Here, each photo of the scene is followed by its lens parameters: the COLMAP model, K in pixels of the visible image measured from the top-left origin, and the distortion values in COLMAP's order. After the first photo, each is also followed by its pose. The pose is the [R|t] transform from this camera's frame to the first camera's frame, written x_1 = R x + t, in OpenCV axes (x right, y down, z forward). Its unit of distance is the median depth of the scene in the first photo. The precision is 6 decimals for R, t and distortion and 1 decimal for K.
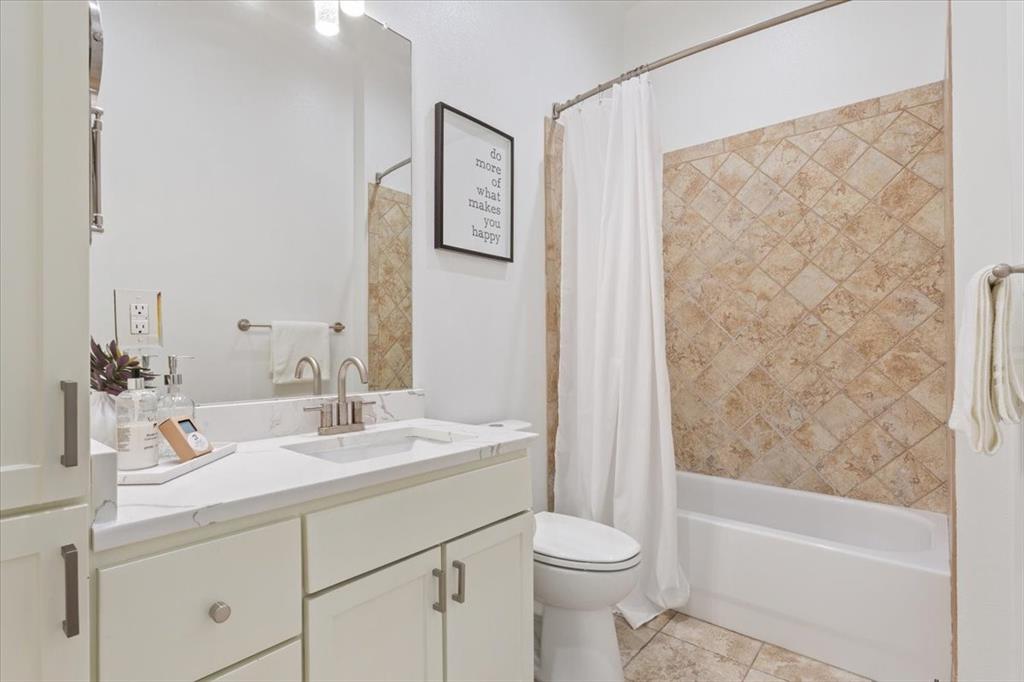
lens RADIAL K [[506.1, 0, 503.0], [0, 506.1, 352.5], [0, 0, 1]] dist [-0.002225, 0.000642]
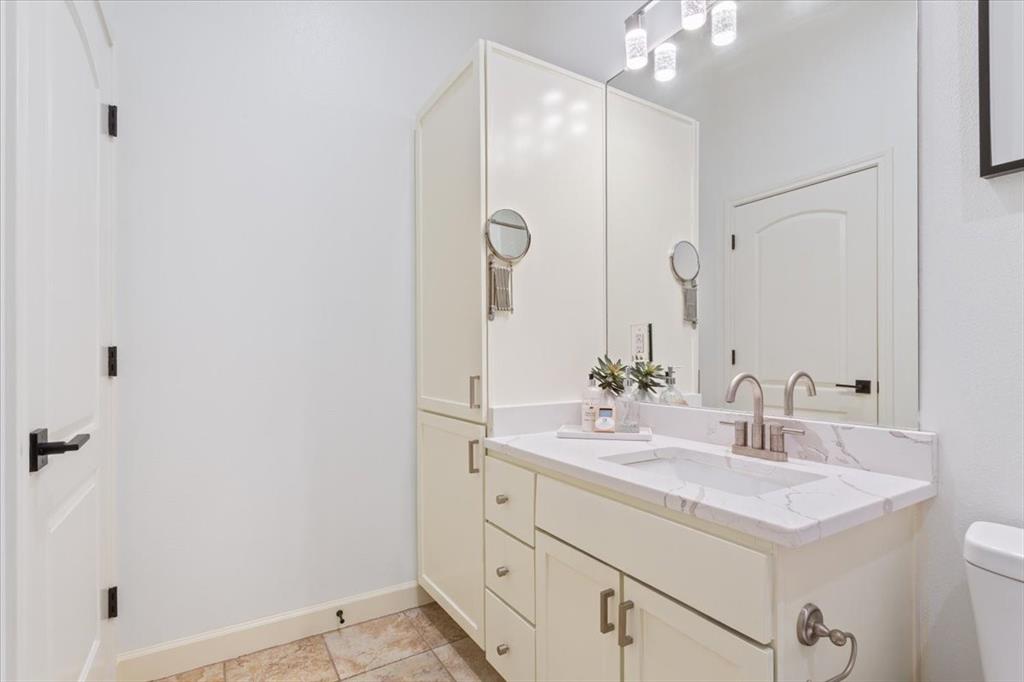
lens RADIAL K [[506.1, 0, 503.0], [0, 506.1, 352.5], [0, 0, 1]] dist [-0.002225, 0.000642]
pose [[-0.318866, 0.003628, -0.947793, 0.706815], [0.001179, 0.999993, 0.003431, -0.031077], [0.947799, -0.000024, -0.318869, 0.907150]]
